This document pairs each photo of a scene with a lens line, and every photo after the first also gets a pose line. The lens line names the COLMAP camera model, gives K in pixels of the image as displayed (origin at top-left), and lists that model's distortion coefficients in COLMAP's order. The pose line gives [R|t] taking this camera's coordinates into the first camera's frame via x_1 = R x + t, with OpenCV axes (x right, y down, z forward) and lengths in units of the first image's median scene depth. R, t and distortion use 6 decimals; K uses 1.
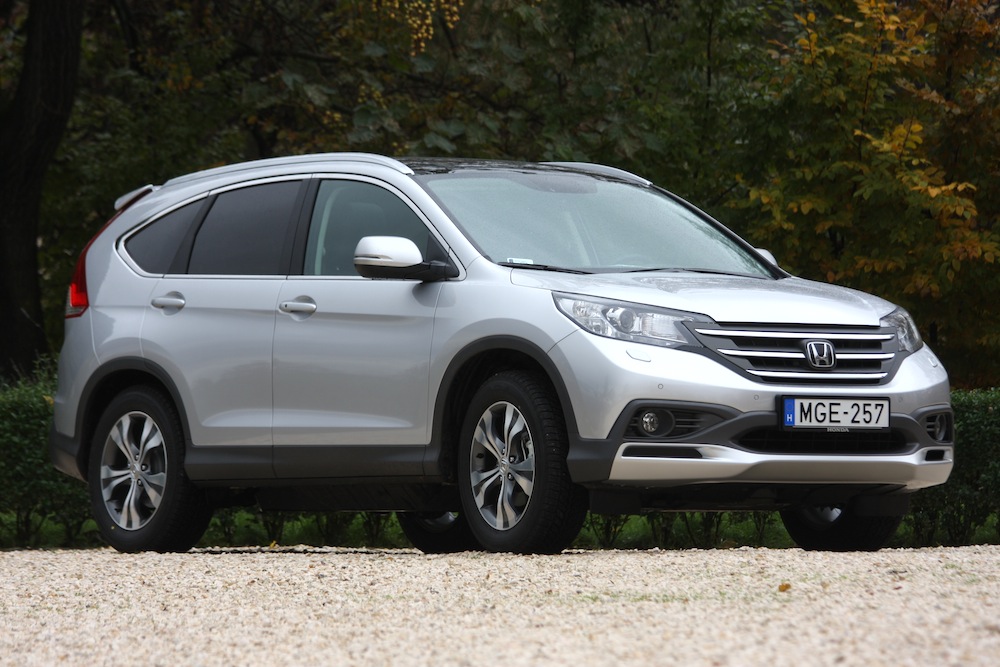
lens RADIAL K [[6162.6, 0, 496.9], [0, 6162.6, 332.3], [0, 0, 1]] dist [0.399877, 0.000000]
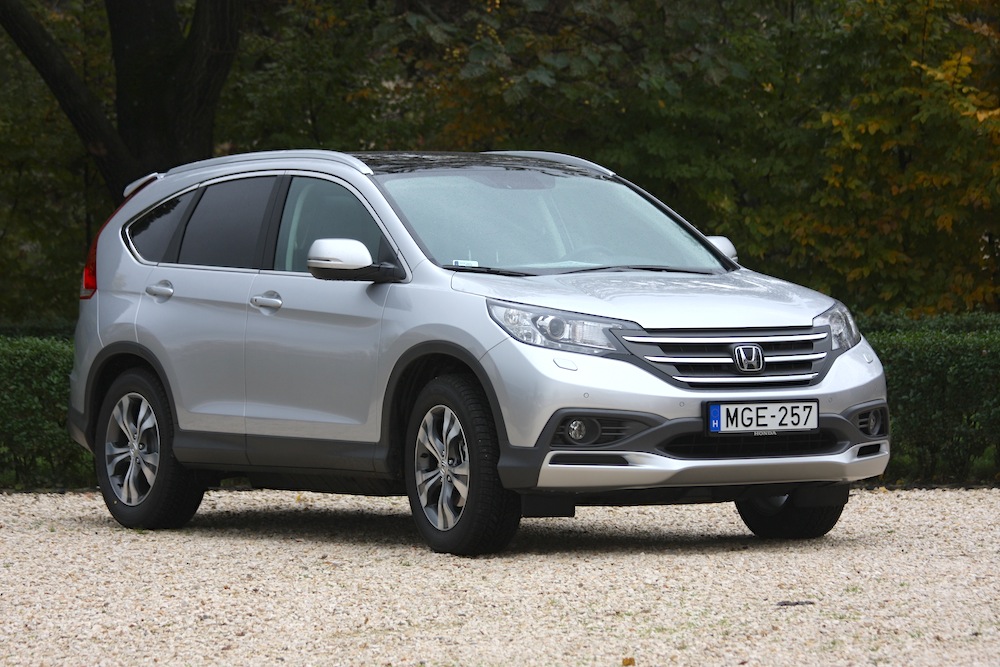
lens RADIAL K [[4729.9, 0, 501.0], [0, 4729.9, 334.1], [0, 0, 1]] dist [-0.136326, 0.000000]
pose [[0.997804, -0.009305, -0.065577, 0.060420], [0.012224, 0.998945, 0.044257, -0.034042], [0.065096, -0.044961, 0.996866, 0.212108]]
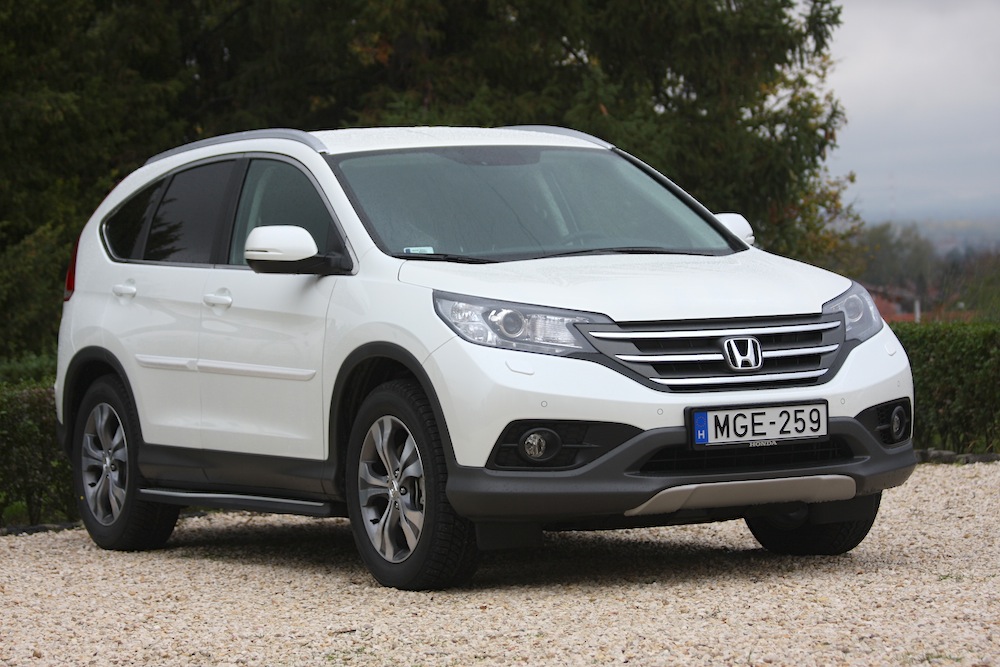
lens RADIAL K [[3478.8, 0, 499.6], [0, 3478.8, 329.8], [0, 0, 1]] dist [-0.376302, 0.000000]
pose [[0.990361, -0.033618, -0.134366, 0.080556], [0.040210, 0.998102, 0.046650, -0.022652], [0.132543, -0.051603, 0.989833, 0.500175]]
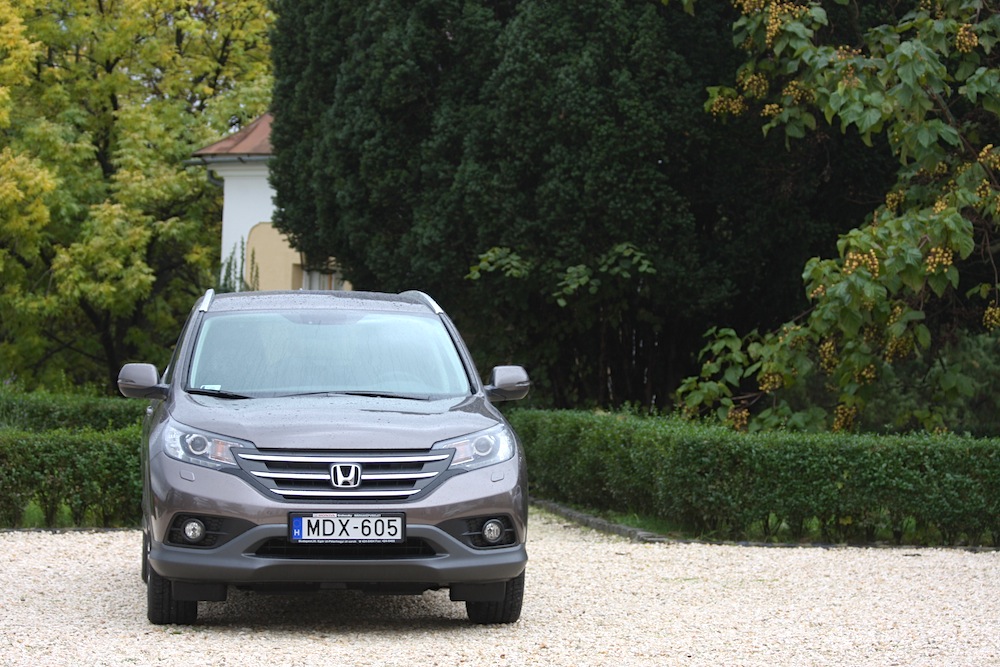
lens RADIAL K [[3207.1, 0, 502.5], [0, 3207.1, 332.2], [0, 0, 1]] dist [0.013362, 0.000000]
pose [[0.877378, 0.008648, -0.479721, 0.360851], [0.006224, 0.999548, 0.029404, -0.040506], [0.479759, -0.028784, 0.876928, 0.454802]]
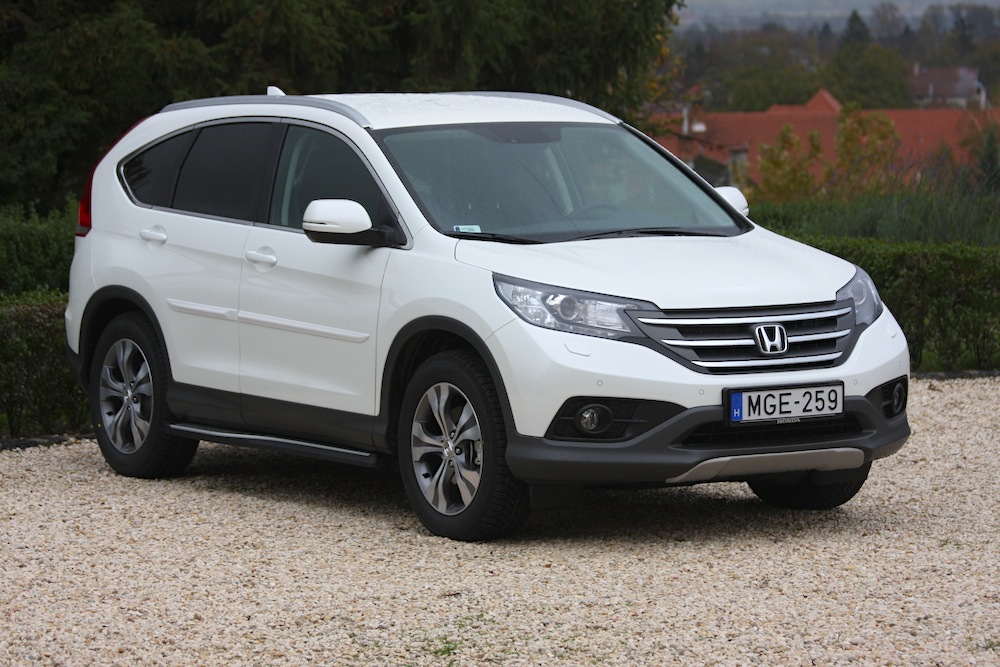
lens RADIAL K [[3807.8, 0, 501.2], [0, 3807.8, 331.5], [0, 0, 1]] dist [-0.247889, 0.000000]
pose [[0.998299, -0.002016, -0.058270, 0.043260], [0.008123, 0.994464, 0.104768, -0.057575], [0.057736, -0.105063, 0.992788, 0.395882]]
